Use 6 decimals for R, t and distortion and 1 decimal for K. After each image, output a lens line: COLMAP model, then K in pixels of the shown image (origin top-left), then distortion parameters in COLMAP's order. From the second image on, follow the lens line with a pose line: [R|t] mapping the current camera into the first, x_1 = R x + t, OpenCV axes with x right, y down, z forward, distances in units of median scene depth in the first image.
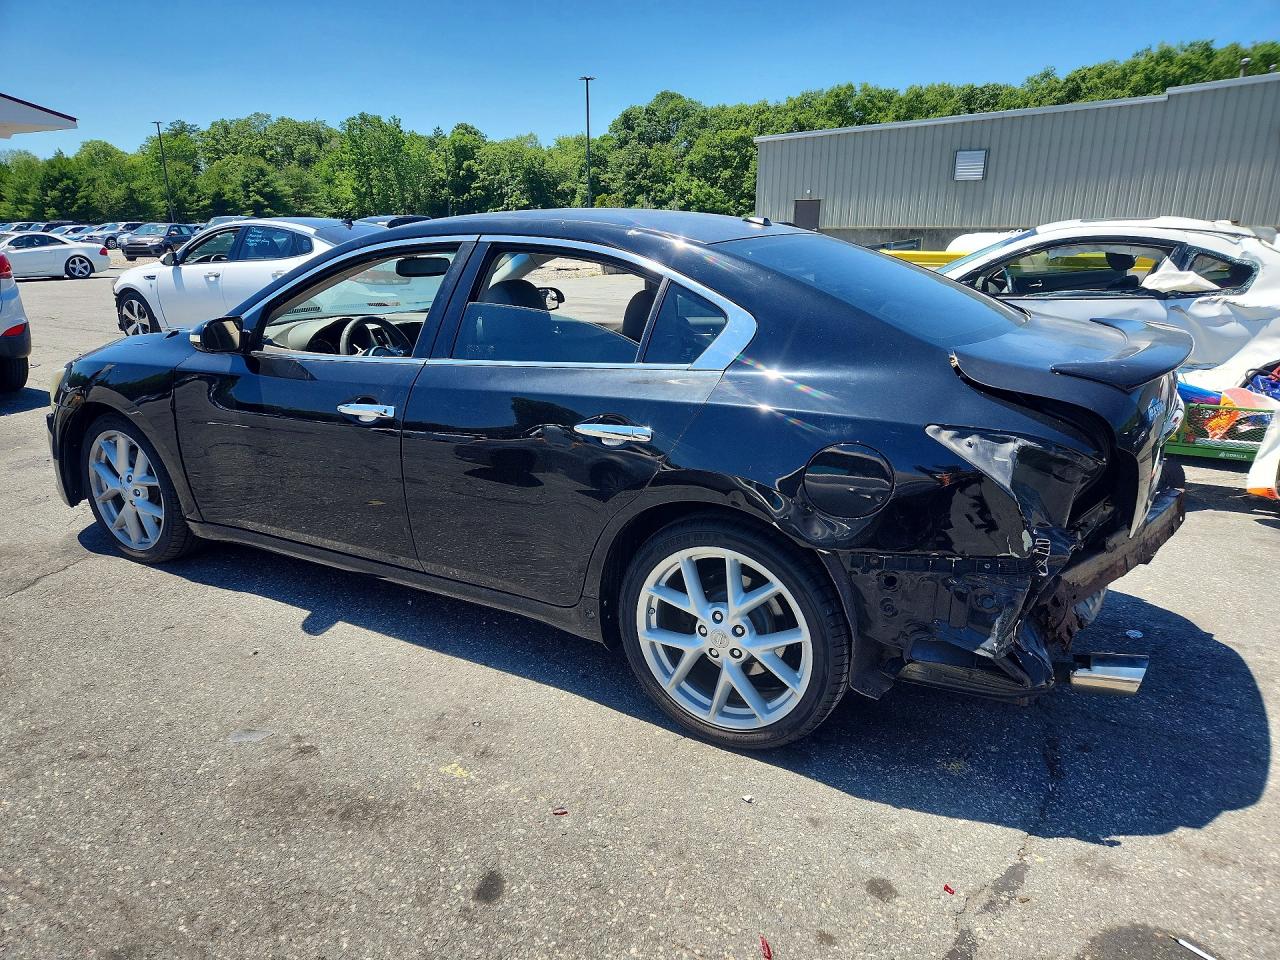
lens RADIAL K [[877.4, 0, 633.3], [0, 877.4, 486.2], [0, 0, 1]] dist [0.063872, -0.057978]
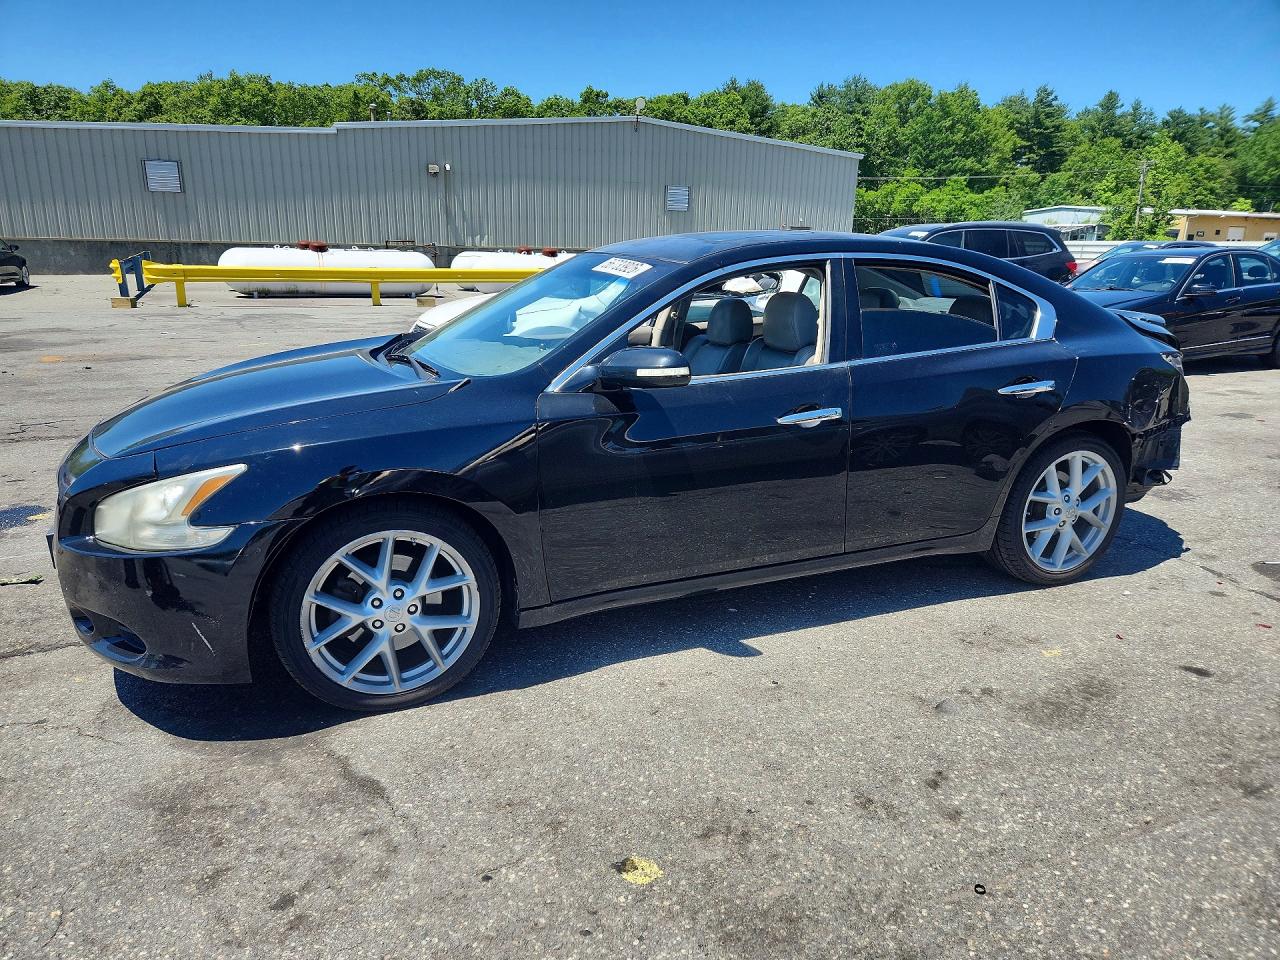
lens RADIAL K [[877.4, 0, 633.3], [0, 877.4, 486.2], [0, 0, 1]] dist [0.063872, -0.057978]
pose [[0.580211, -0.206763, 0.787784, -1.415486], [0.218571, 0.971288, 0.093946, -0.166995], [-0.784590, 0.117679, 0.608745, 0.586097]]
